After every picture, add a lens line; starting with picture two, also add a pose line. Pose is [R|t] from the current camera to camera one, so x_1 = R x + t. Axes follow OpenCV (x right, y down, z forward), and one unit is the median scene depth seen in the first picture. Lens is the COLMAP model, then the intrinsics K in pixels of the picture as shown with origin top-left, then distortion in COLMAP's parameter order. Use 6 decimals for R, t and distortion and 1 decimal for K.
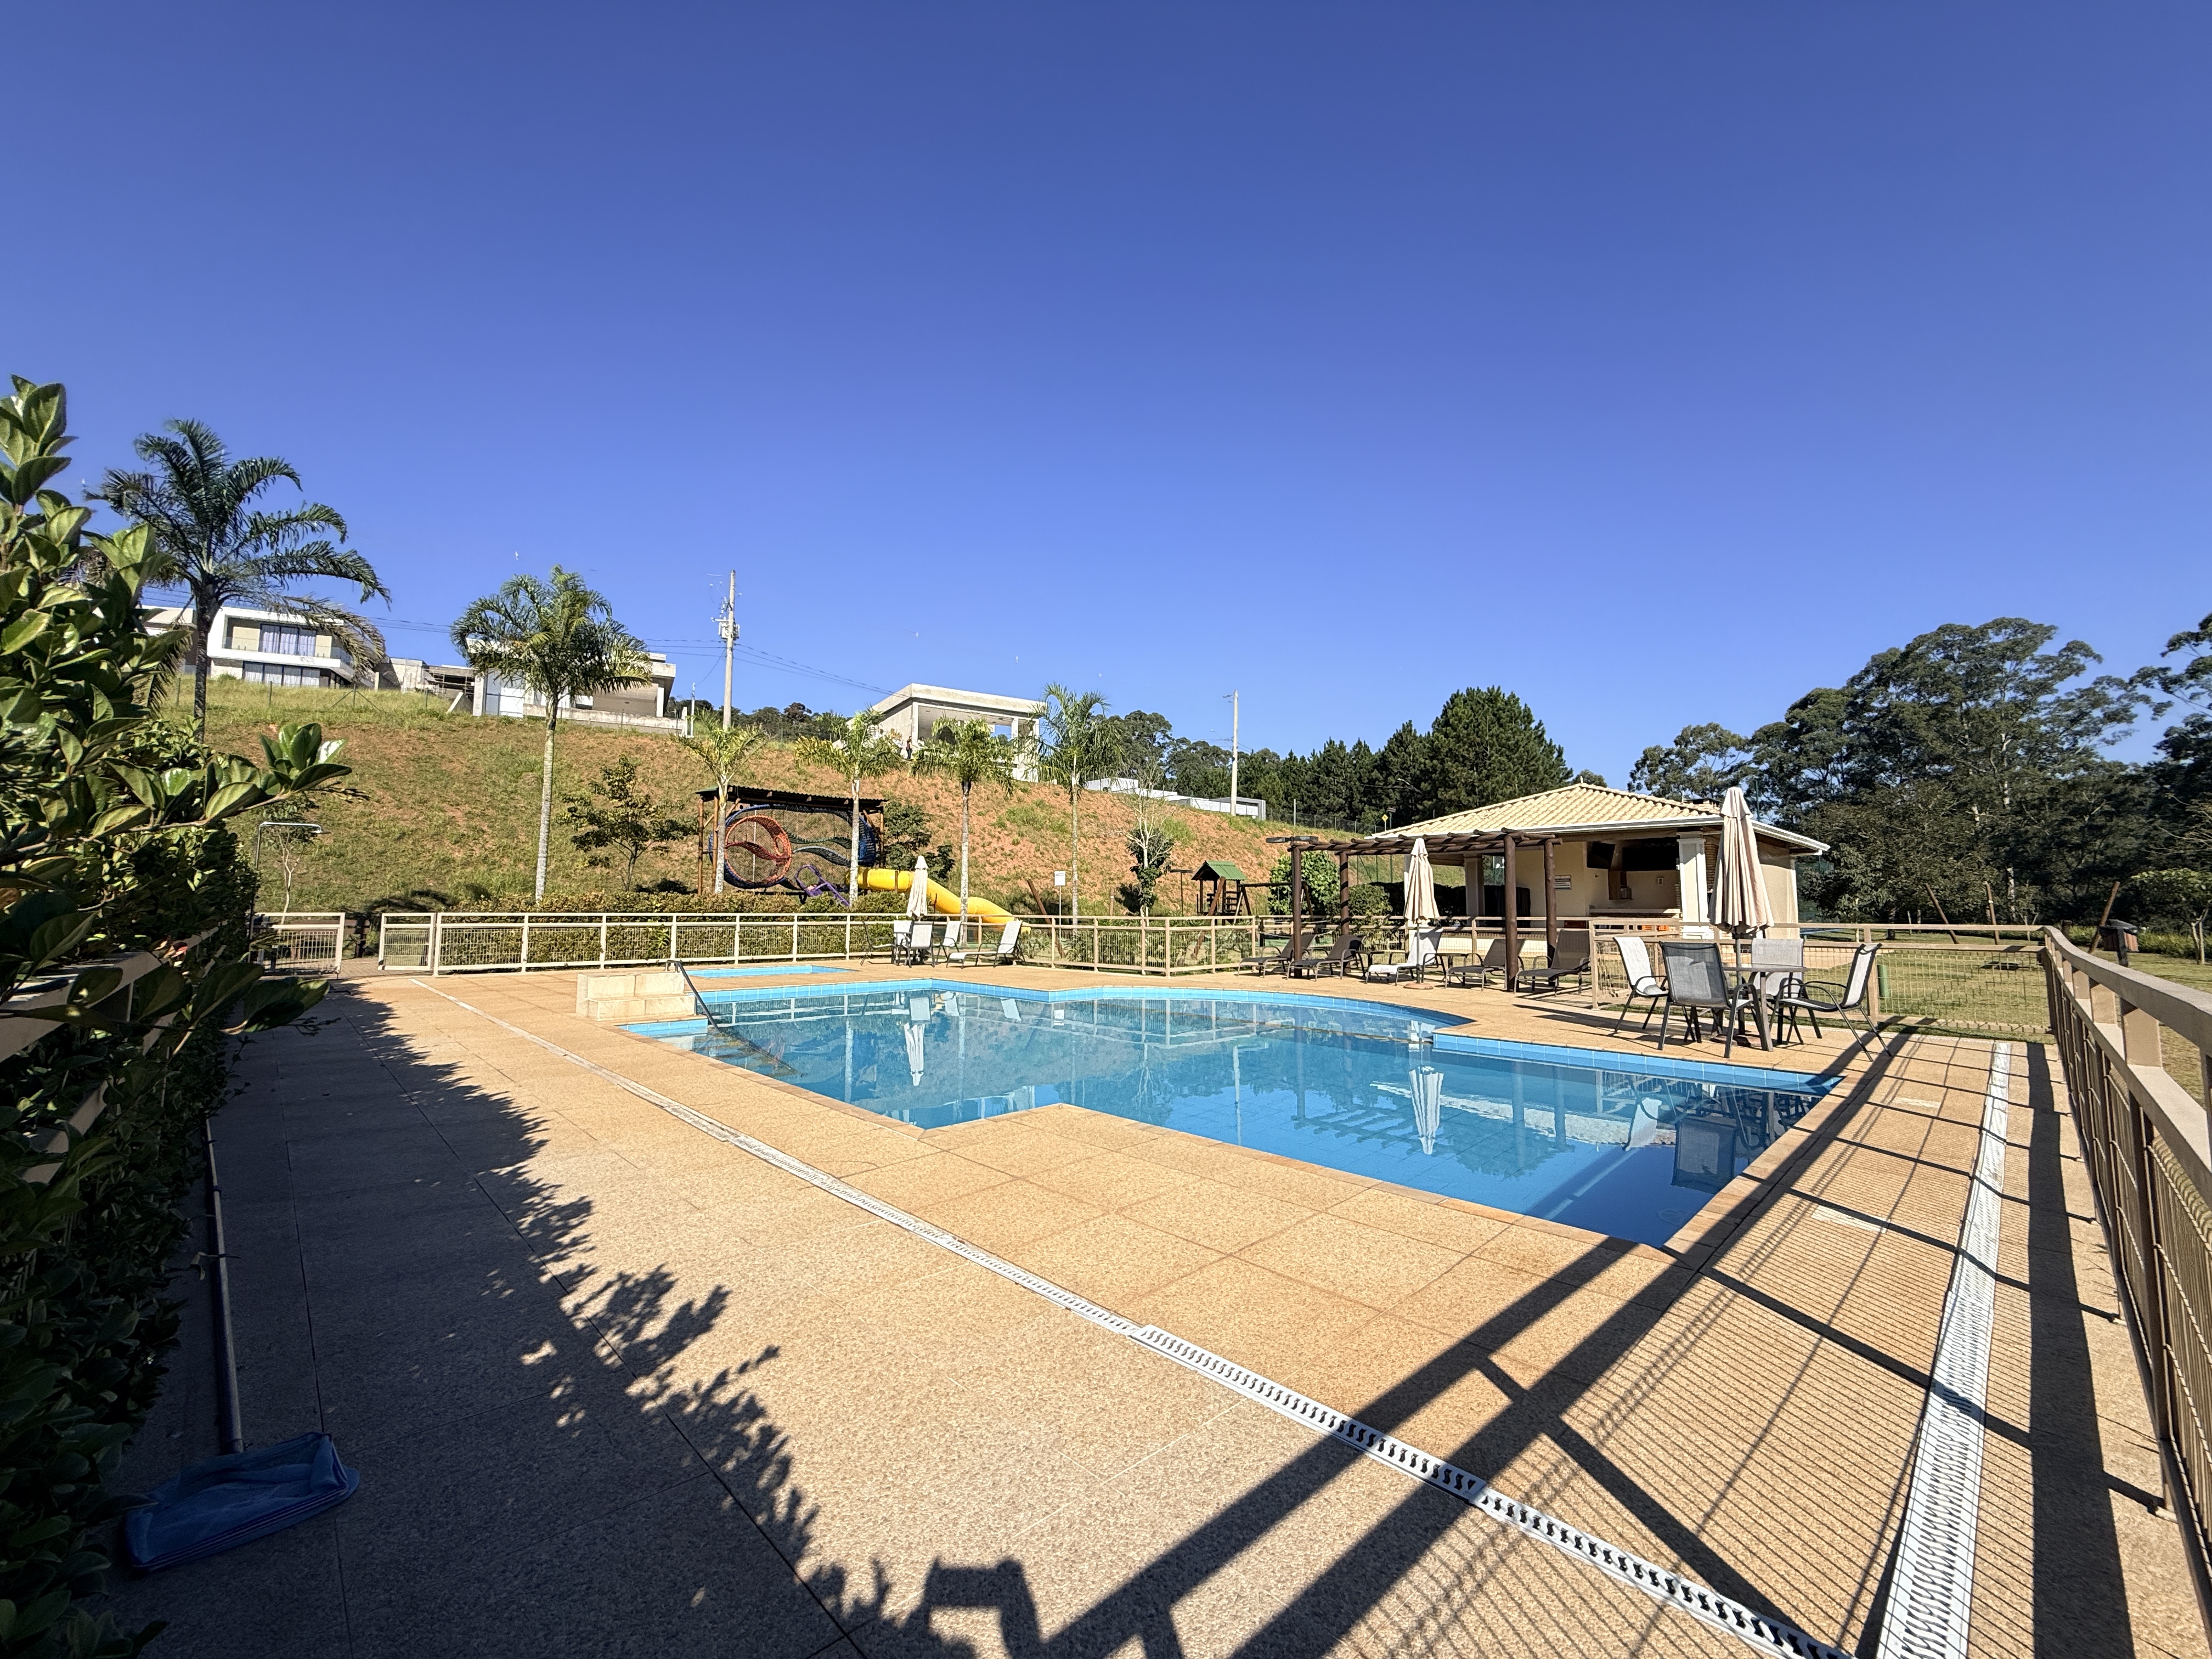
lens RADIAL K [[879.9, 0, 1101.0], [0, 879.9, 831.1], [0, 0, 1]] dist [-0.000090, -0.000087]
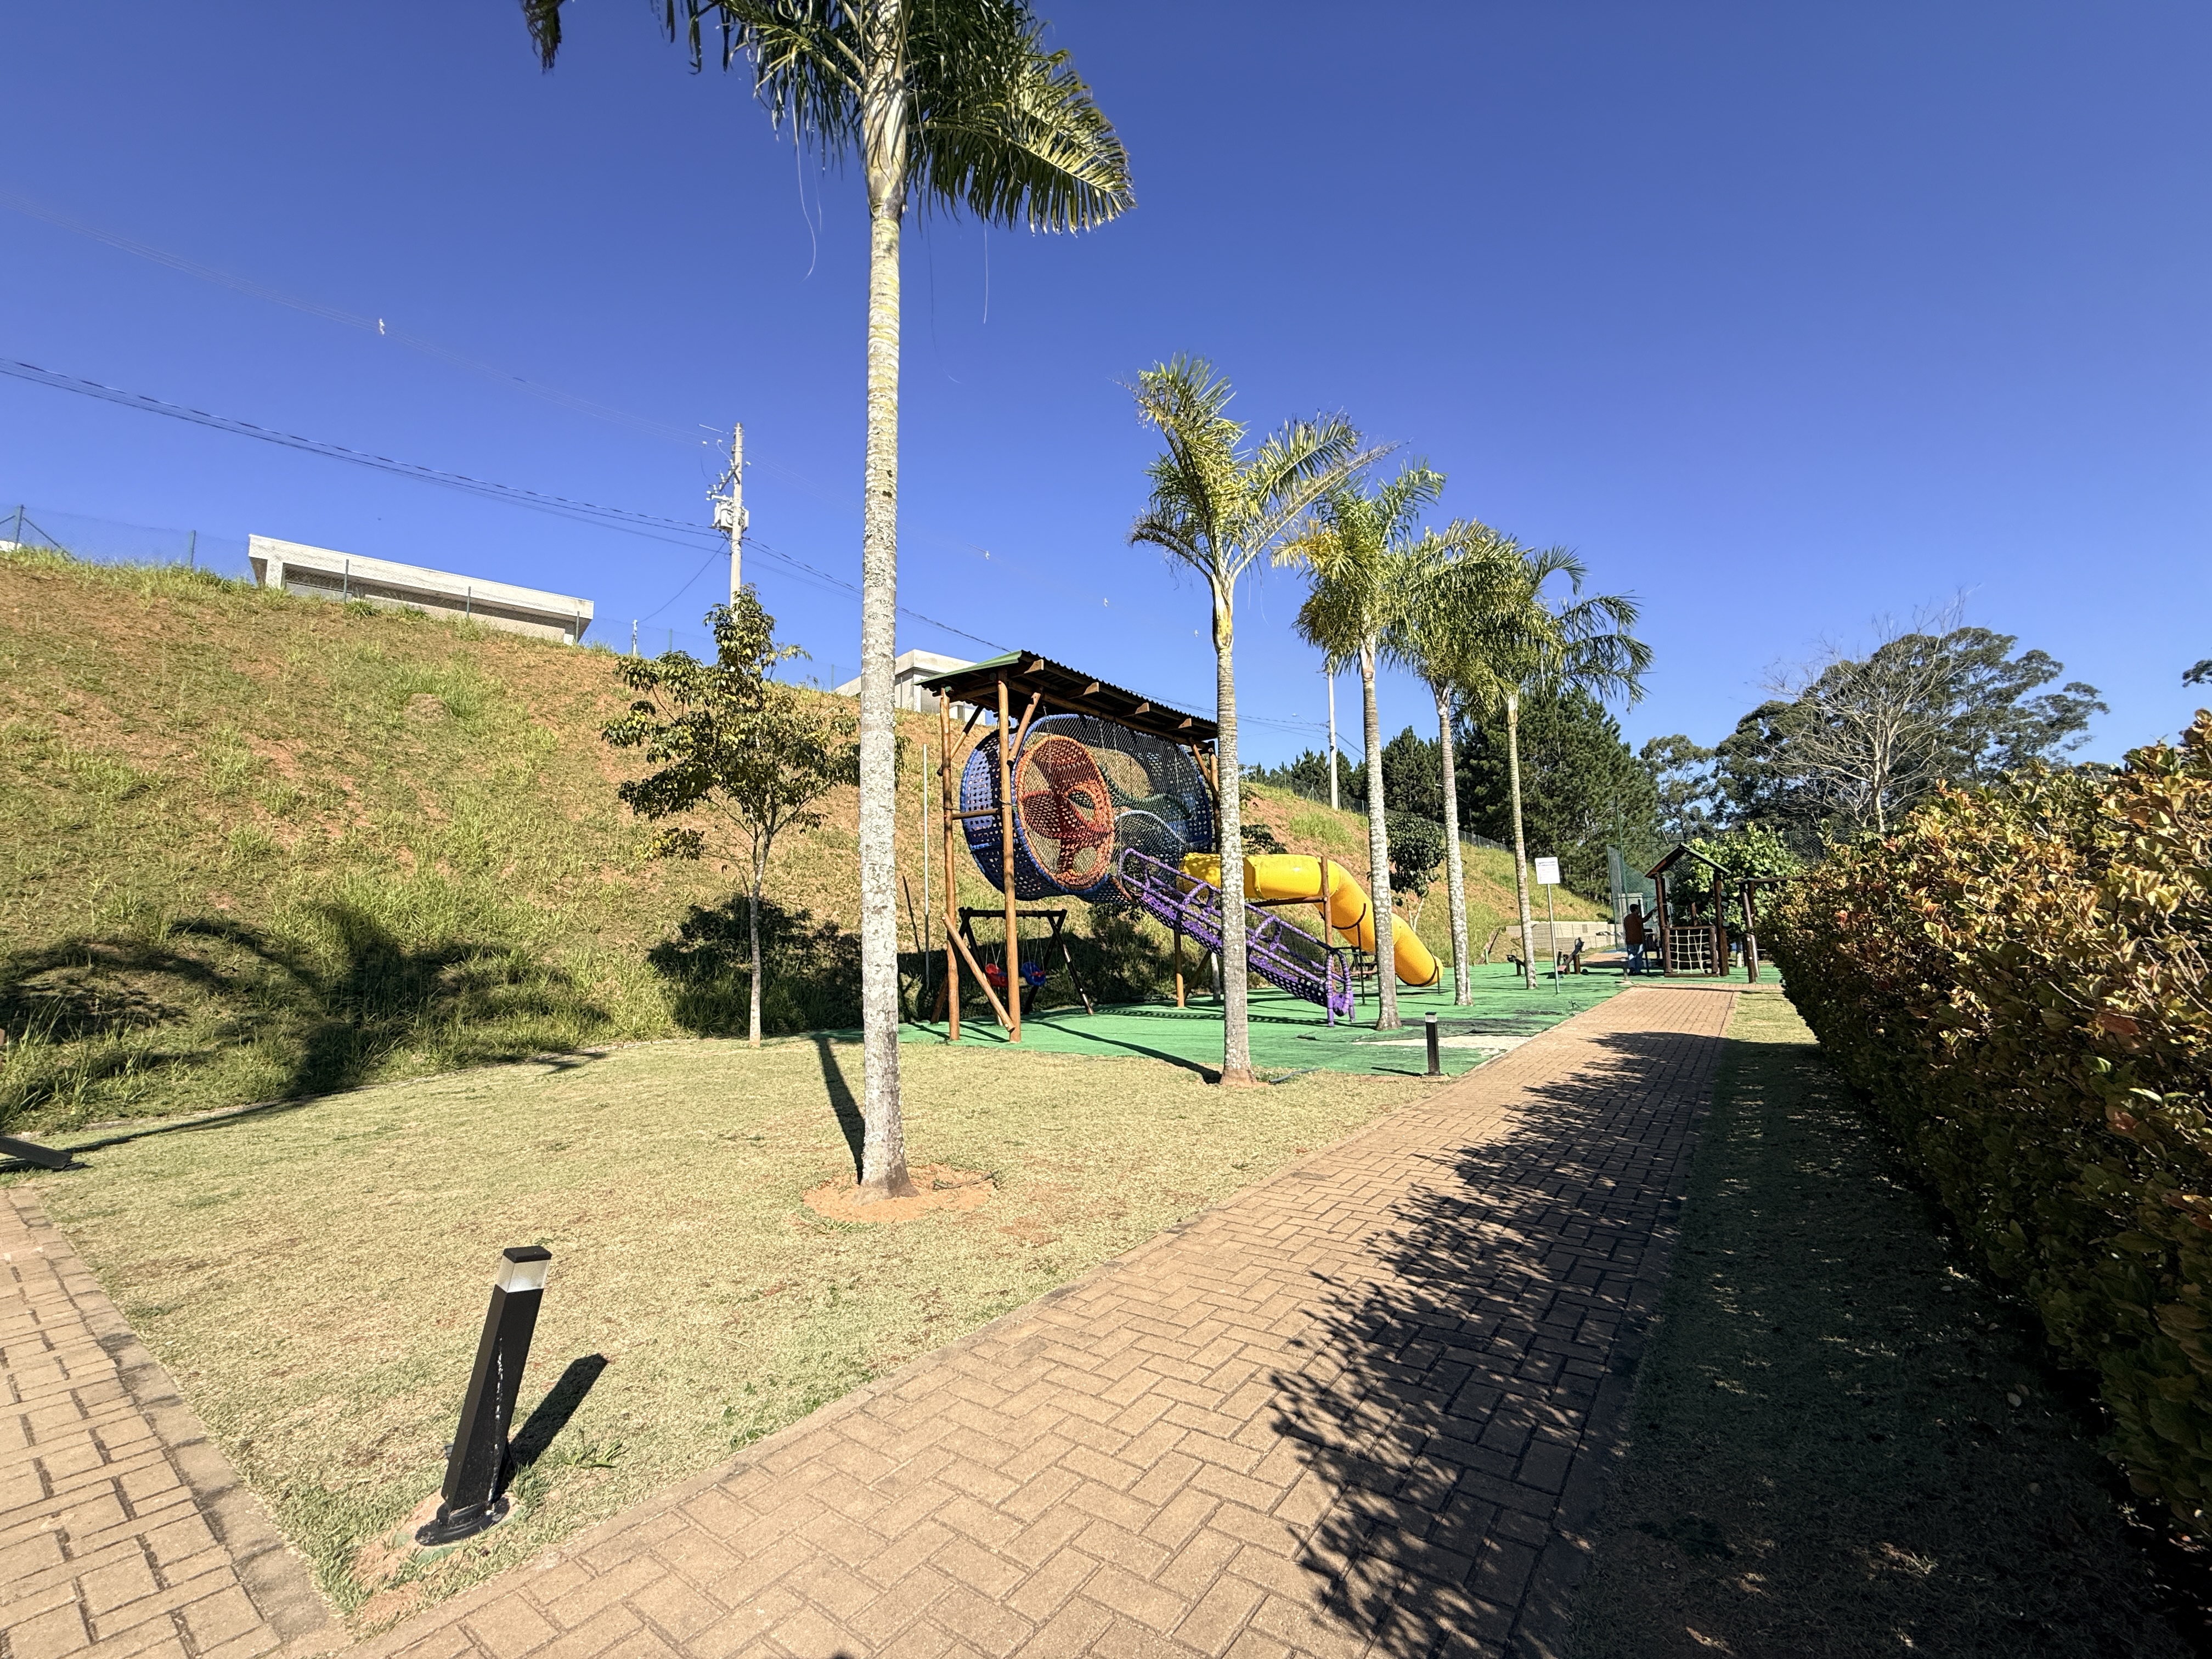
lens RADIAL K [[879.9, 0, 1101.0], [0, 879.9, 831.1], [0, 0, 1]] dist [-0.000090, -0.000087]
pose [[0.984928, -0.010081, 0.172673, -0.331927], [0.016869, 0.999140, -0.037889, 0.035823], [-0.172143, 0.040231, 0.984250, 0.408222]]
